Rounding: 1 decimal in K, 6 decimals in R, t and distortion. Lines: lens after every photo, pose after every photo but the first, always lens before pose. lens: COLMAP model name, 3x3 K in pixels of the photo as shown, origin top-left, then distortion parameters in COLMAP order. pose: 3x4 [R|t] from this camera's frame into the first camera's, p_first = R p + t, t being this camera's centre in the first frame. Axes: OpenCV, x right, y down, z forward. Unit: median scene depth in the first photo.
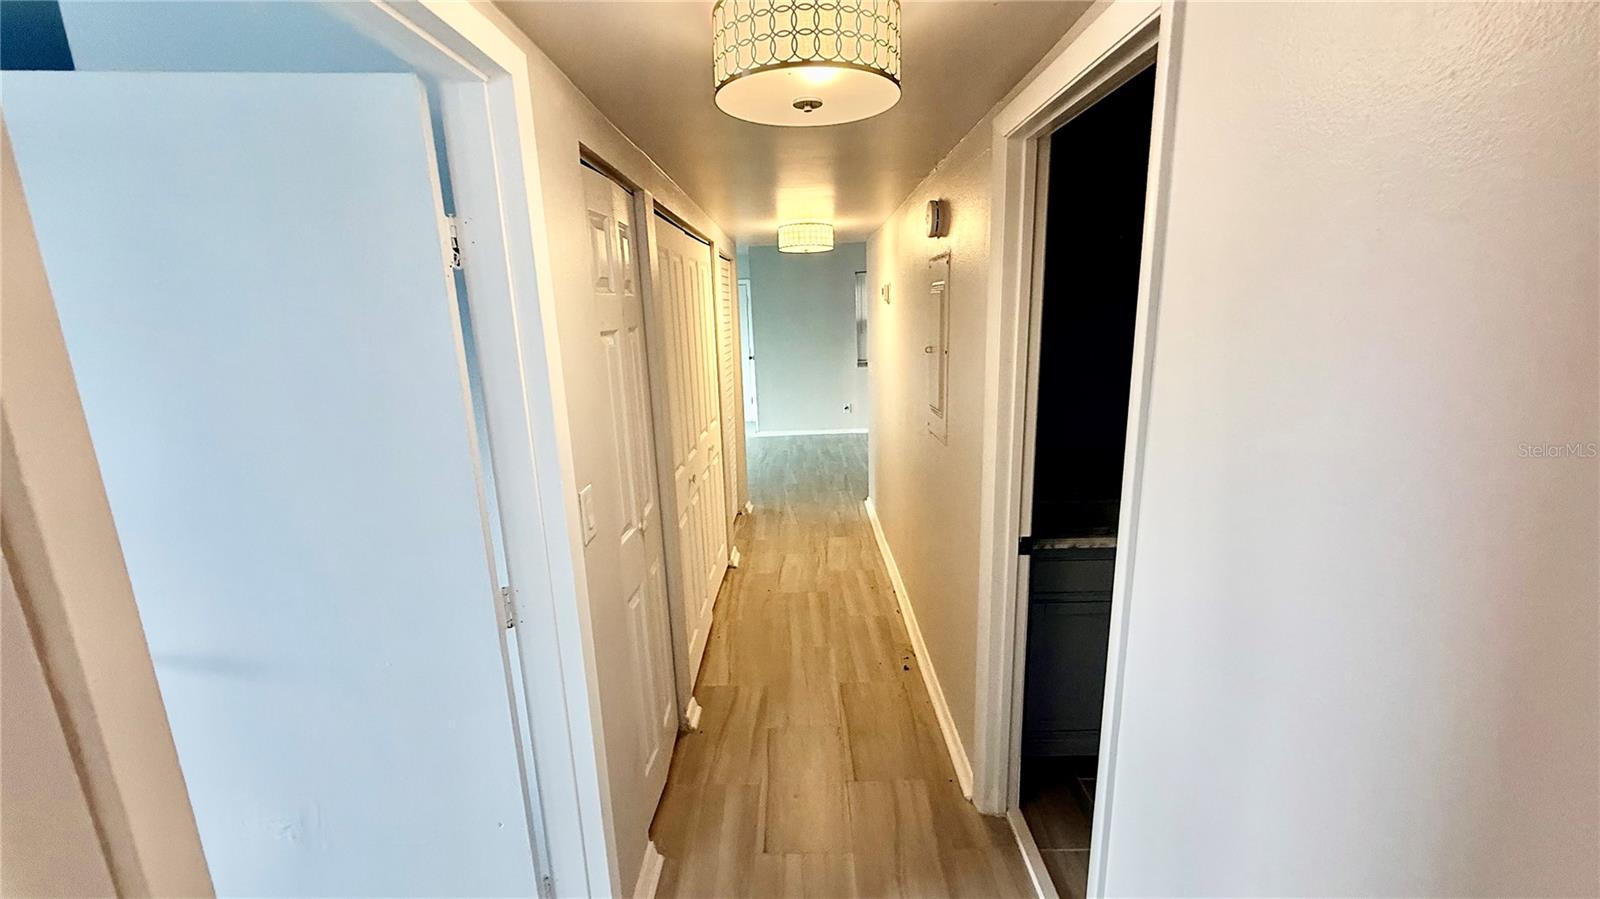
lens RADIAL K [[640.6, 0, 797.4], [0, 640.6, 445.5], [0, 0, 1]] dist [-0.001513, 0.000693]
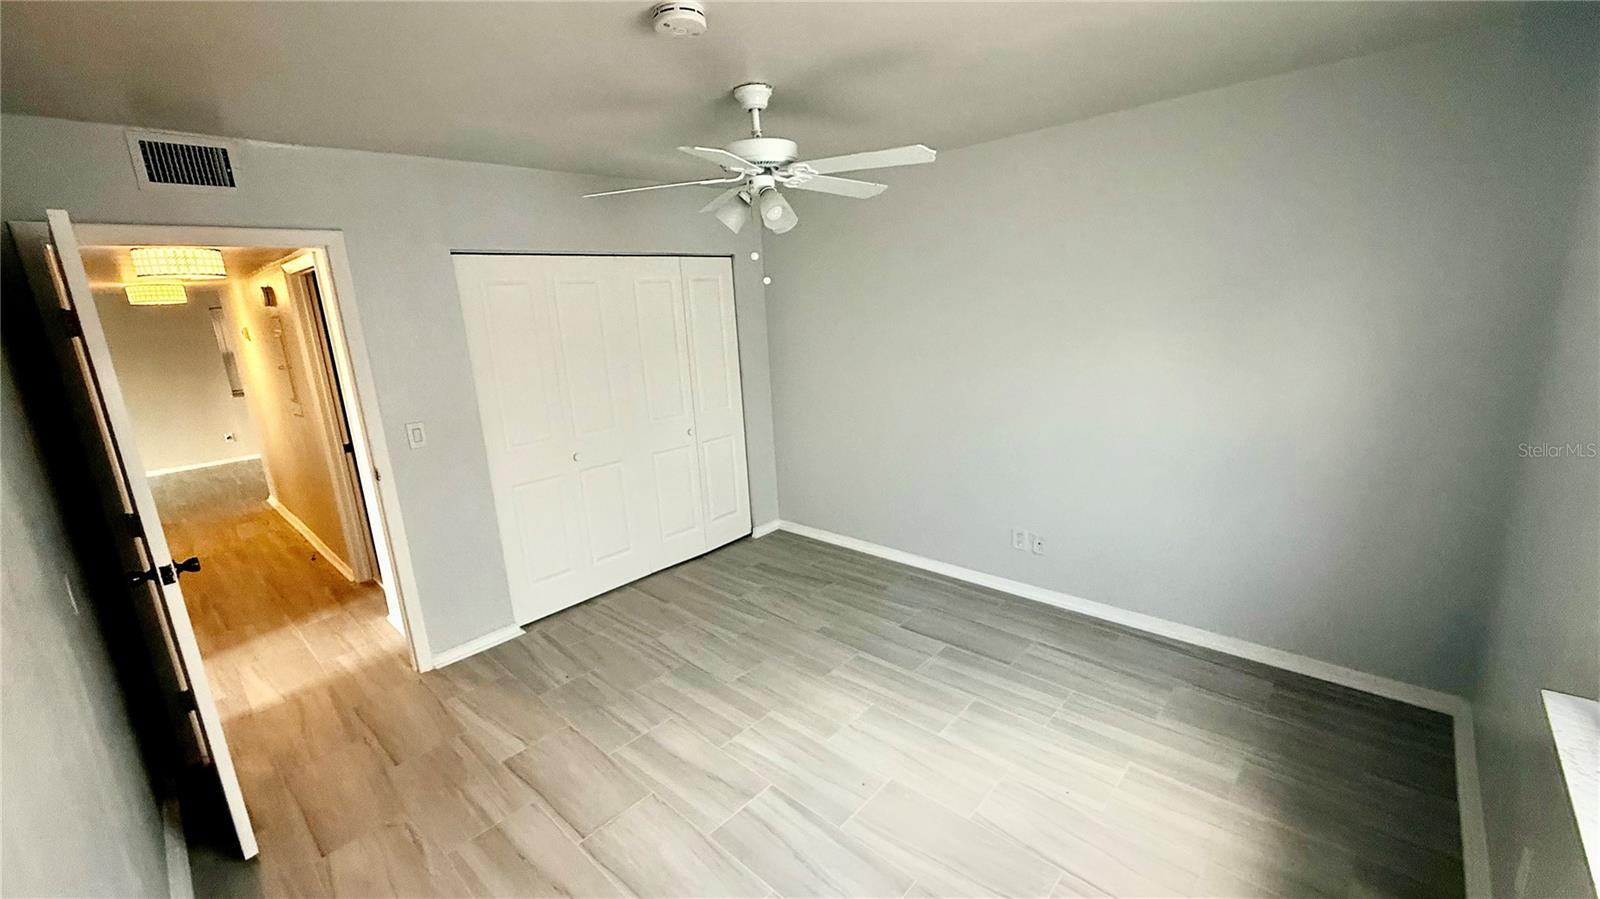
lens RADIAL K [[640.6, 0, 796.4], [0, 640.6, 444.1], [0, 0, 1]] dist [-0.001513, 0.000693]
pose [[0.680777, -0.172649, 0.711853, -0.144524], [0.191080, 0.980035, 0.054955, 0.276048], [-0.707129, 0.098609, 0.700175, -1.450153]]
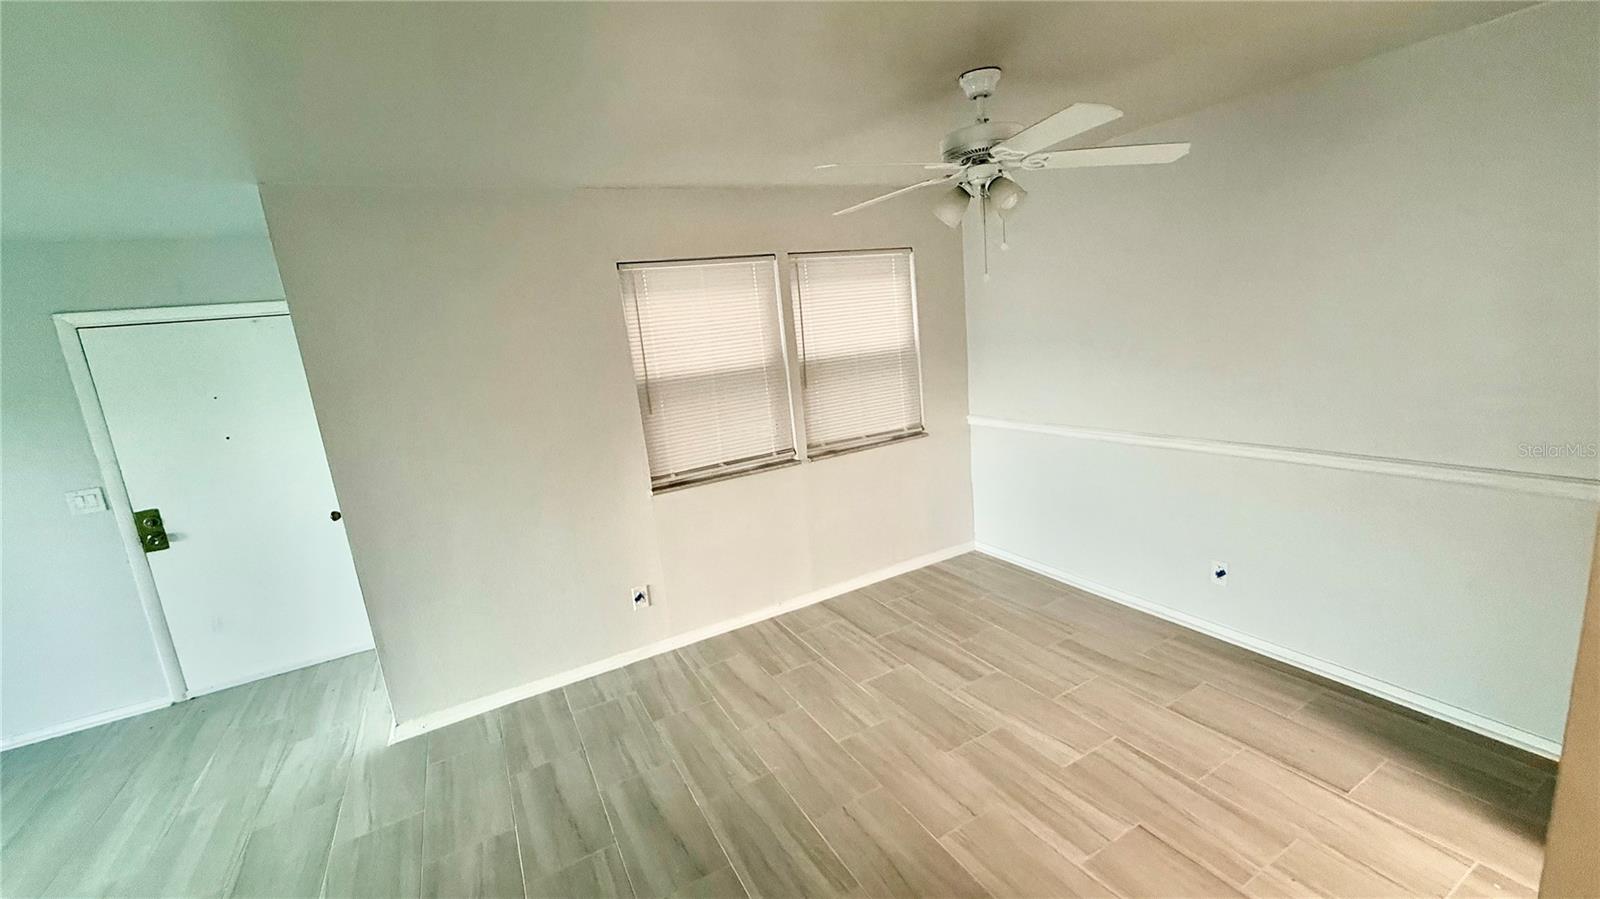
lens RADIAL K [[640.6, 0, 795.6], [0, 640.6, 447.1], [0, 0, 1]] dist [-0.001513, 0.000693]
pose [[0.885816, -0.159067, 0.435923, 0.014900], [0.179985, 0.983646, -0.006808, -0.521044], [-0.427711, 0.084490, 0.899958, 2.342925]]
